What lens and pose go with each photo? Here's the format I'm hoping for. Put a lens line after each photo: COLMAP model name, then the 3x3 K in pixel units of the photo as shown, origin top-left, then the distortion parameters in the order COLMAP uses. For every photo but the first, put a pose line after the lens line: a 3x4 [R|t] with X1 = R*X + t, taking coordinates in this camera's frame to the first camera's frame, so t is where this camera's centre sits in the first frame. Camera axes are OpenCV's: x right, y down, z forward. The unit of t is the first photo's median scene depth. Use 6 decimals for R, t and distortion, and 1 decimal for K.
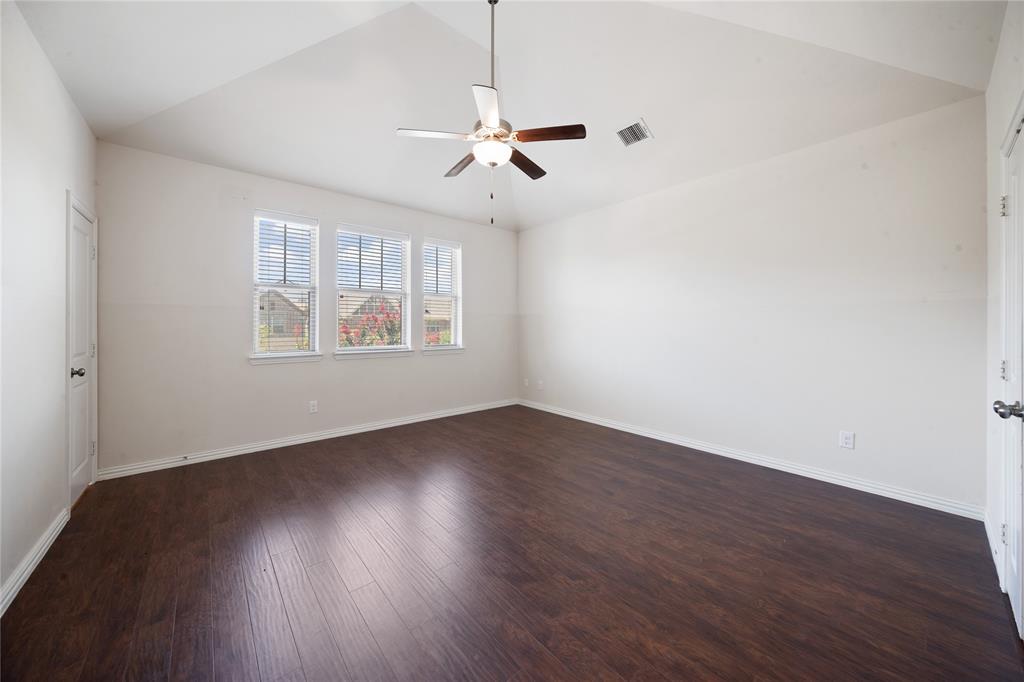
lens RADIAL K [[358.5, 0, 507.3], [0, 358.5, 328.8], [0, 0, 1]] dist [-0.001163, -0.000210]
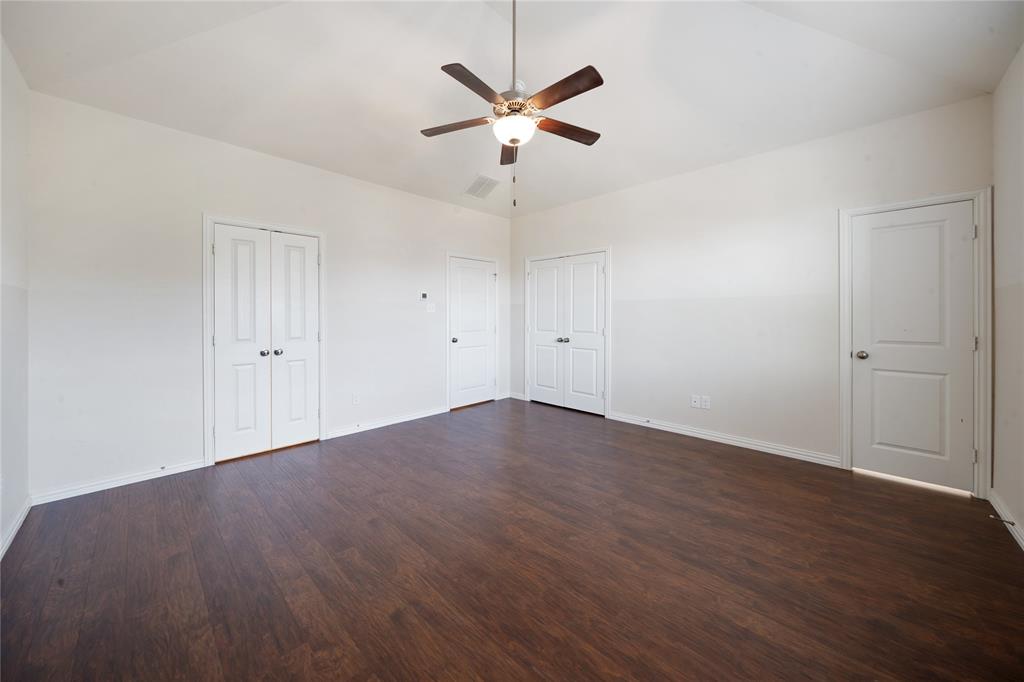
lens RADIAL K [[358.5, 0, 507.3], [0, 358.5, 328.8], [0, 0, 1]] dist [-0.001163, -0.000210]
pose [[-0.996015, 0.004451, -0.089075, 0.050648], [0.000225, 0.998876, 0.047400, -0.014987], [0.089186, 0.047191, -0.994896, 1.704936]]
